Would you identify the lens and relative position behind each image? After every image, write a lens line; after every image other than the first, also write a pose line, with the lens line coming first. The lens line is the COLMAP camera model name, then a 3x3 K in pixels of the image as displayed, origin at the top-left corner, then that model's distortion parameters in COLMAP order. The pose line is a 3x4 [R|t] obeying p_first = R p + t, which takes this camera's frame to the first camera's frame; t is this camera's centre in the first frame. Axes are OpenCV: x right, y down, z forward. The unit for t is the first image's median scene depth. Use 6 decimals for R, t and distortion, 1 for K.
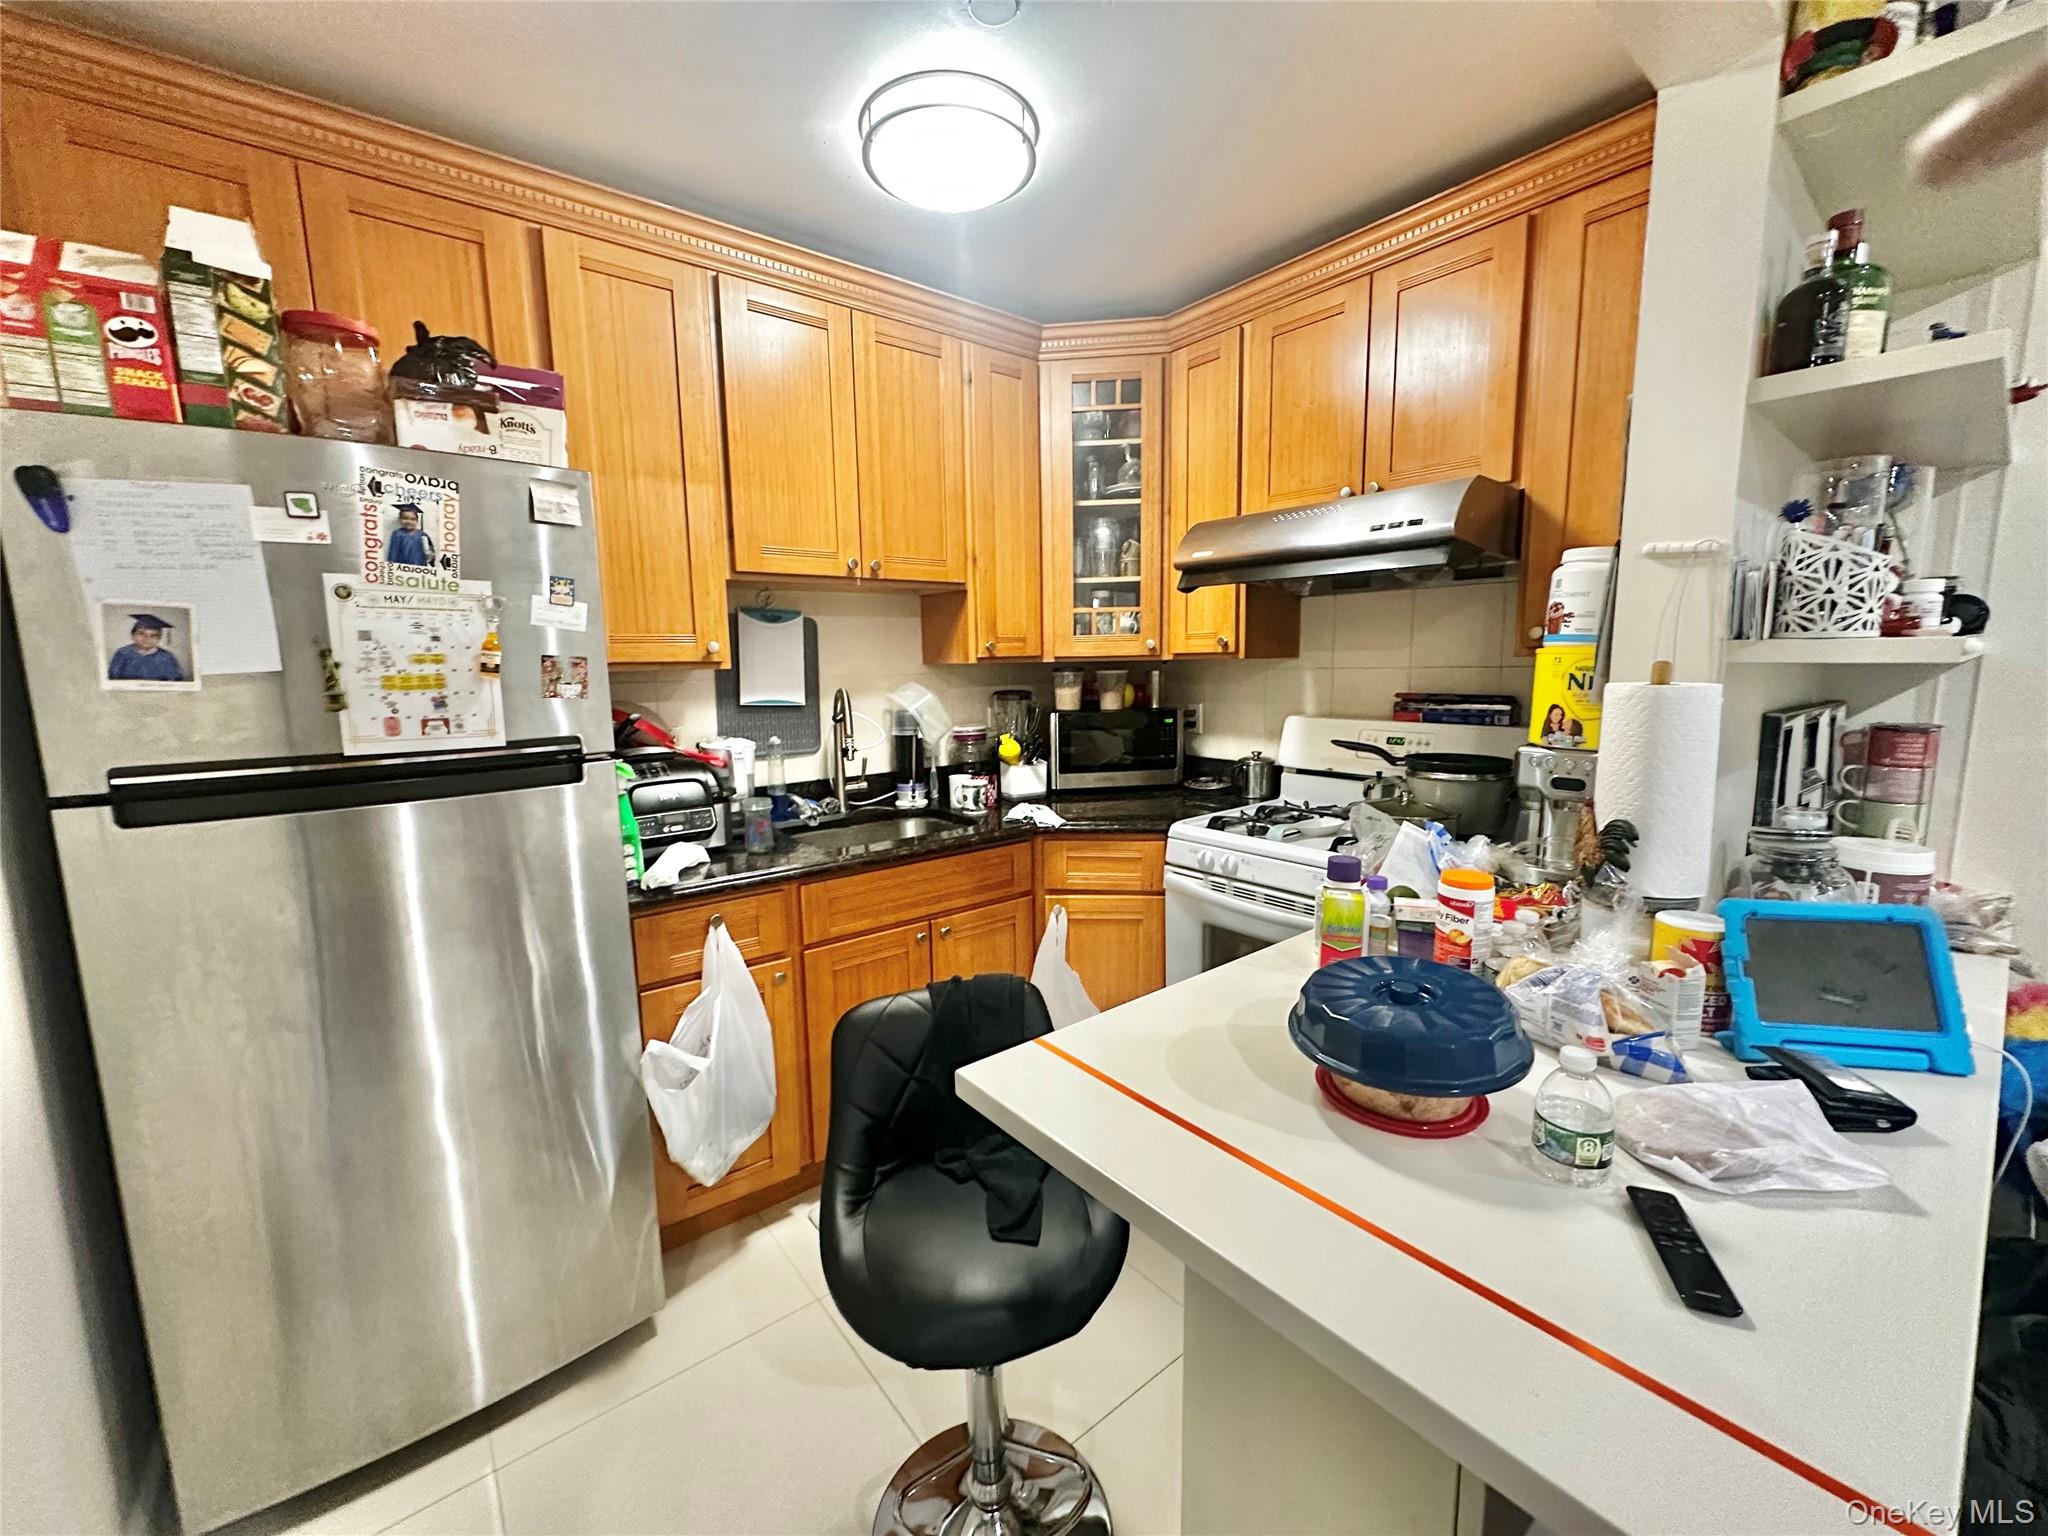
lens RADIAL K [[823.9, 0, 1024.1], [0, 823.9, 770.0], [0, 0, 1]] dist [-0.002393, -0.000217]
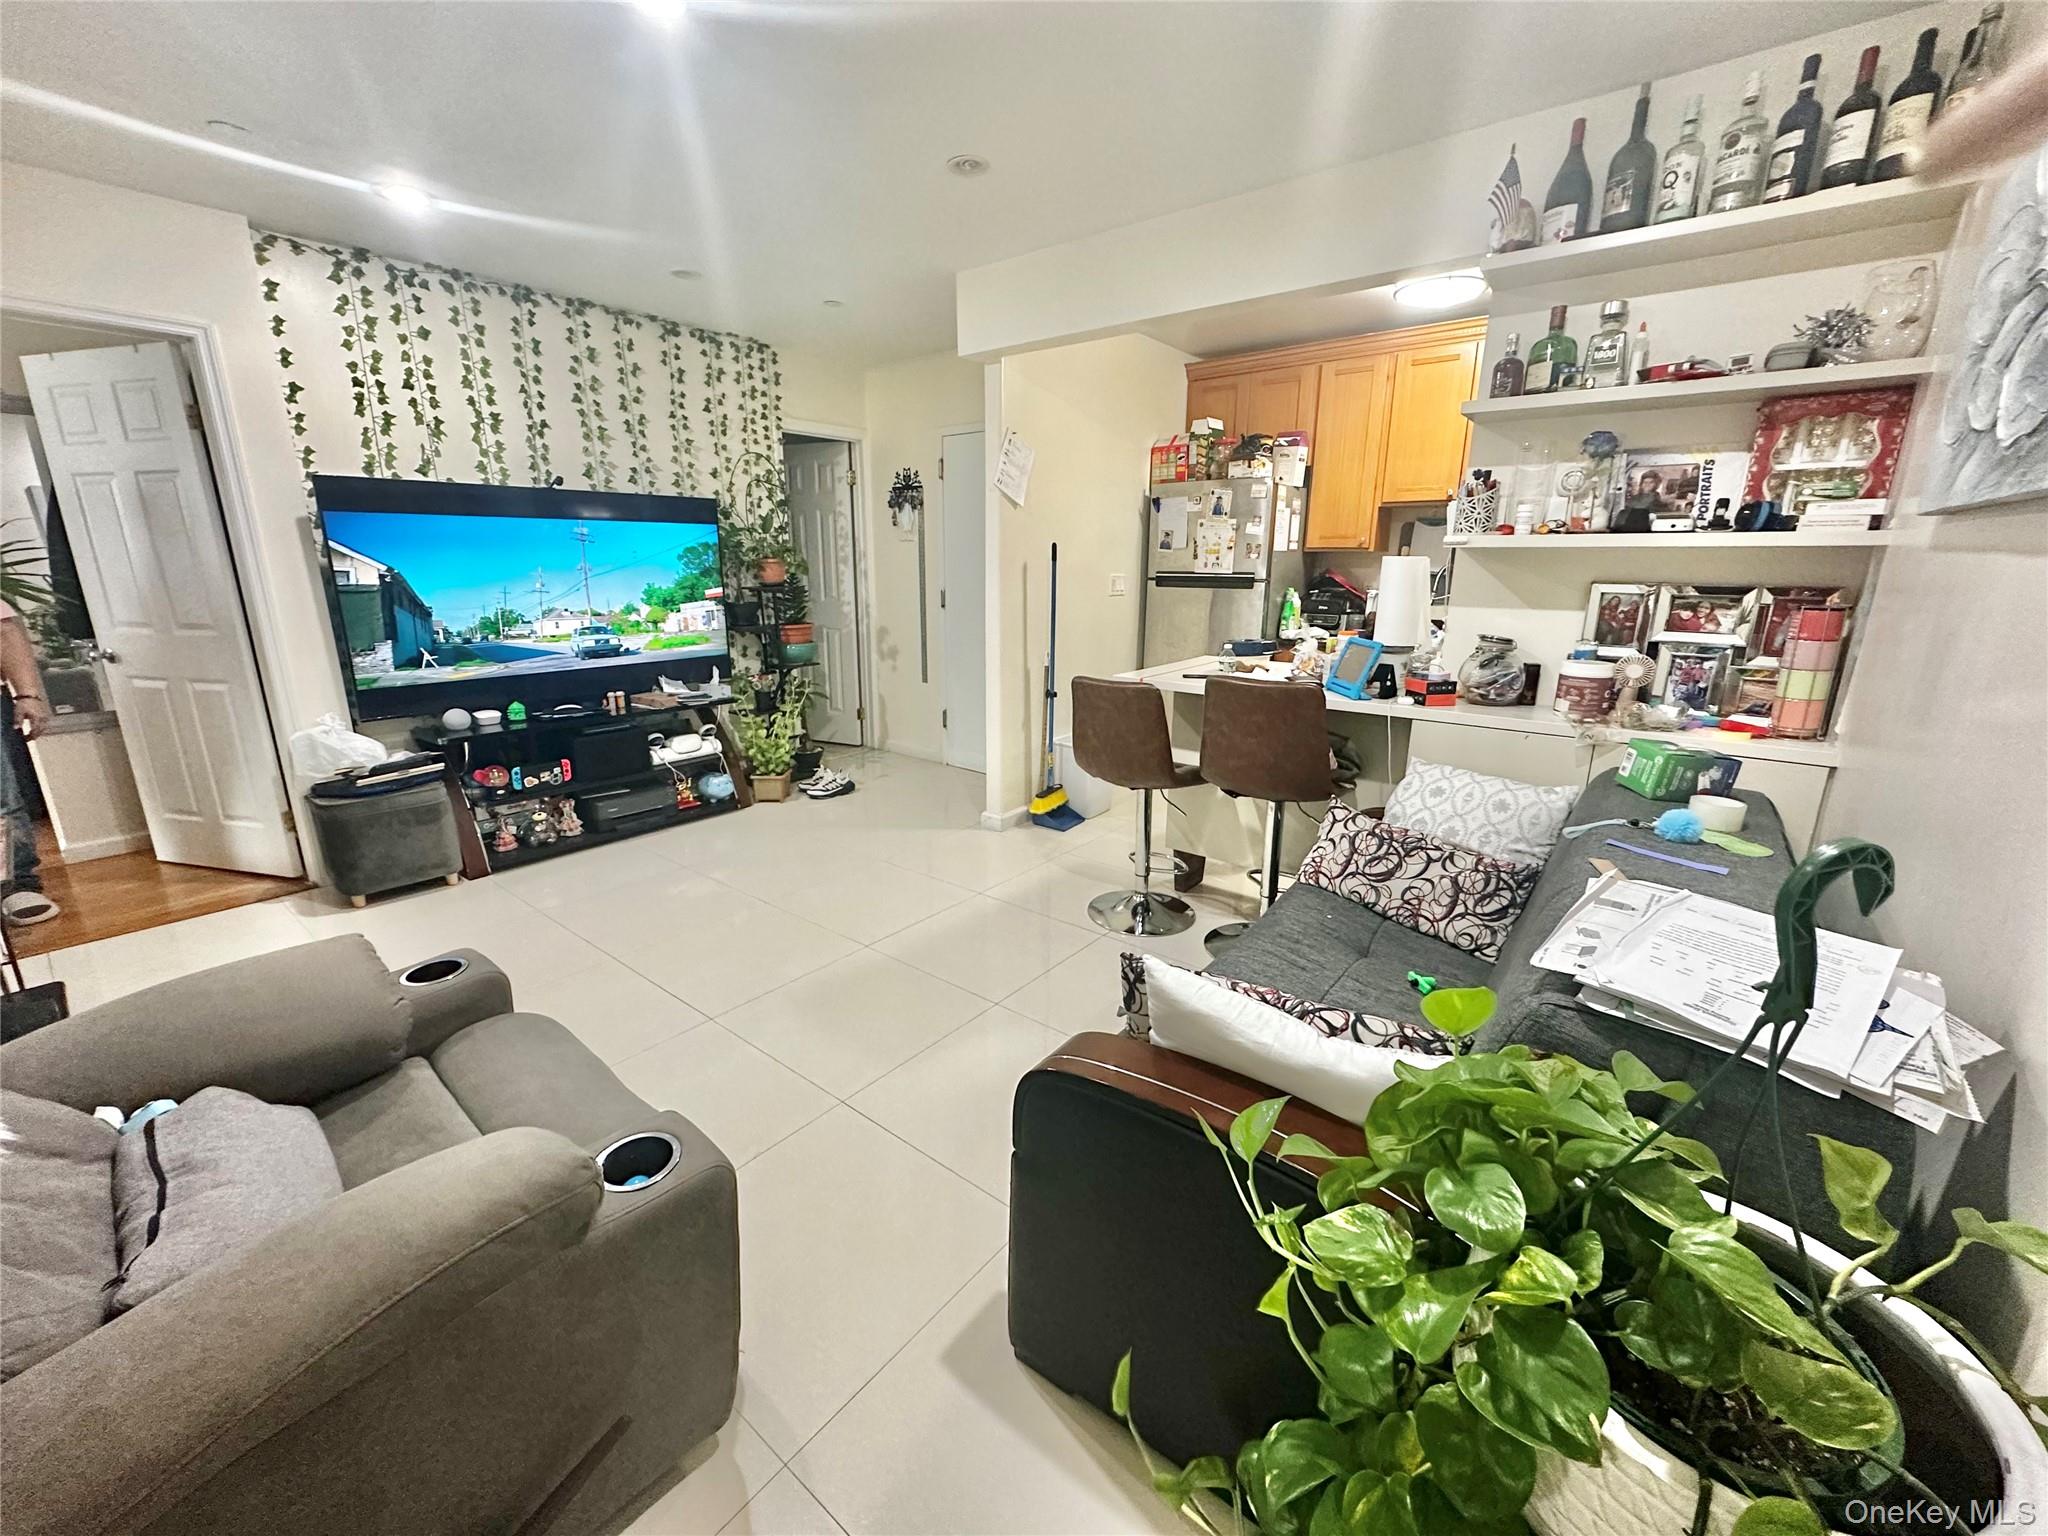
lens RADIAL K [[823.9, 0, 1024.7], [0, 823.9, 764.8], [0, 0, 1]] dist [-0.002393, -0.000217]
pose [[0.208534, 0.263214, -0.941930, 2.680888], [-0.140915, 0.961141, 0.237385, 0.041401], [0.967810, 0.083230, 0.237521, -0.496449]]
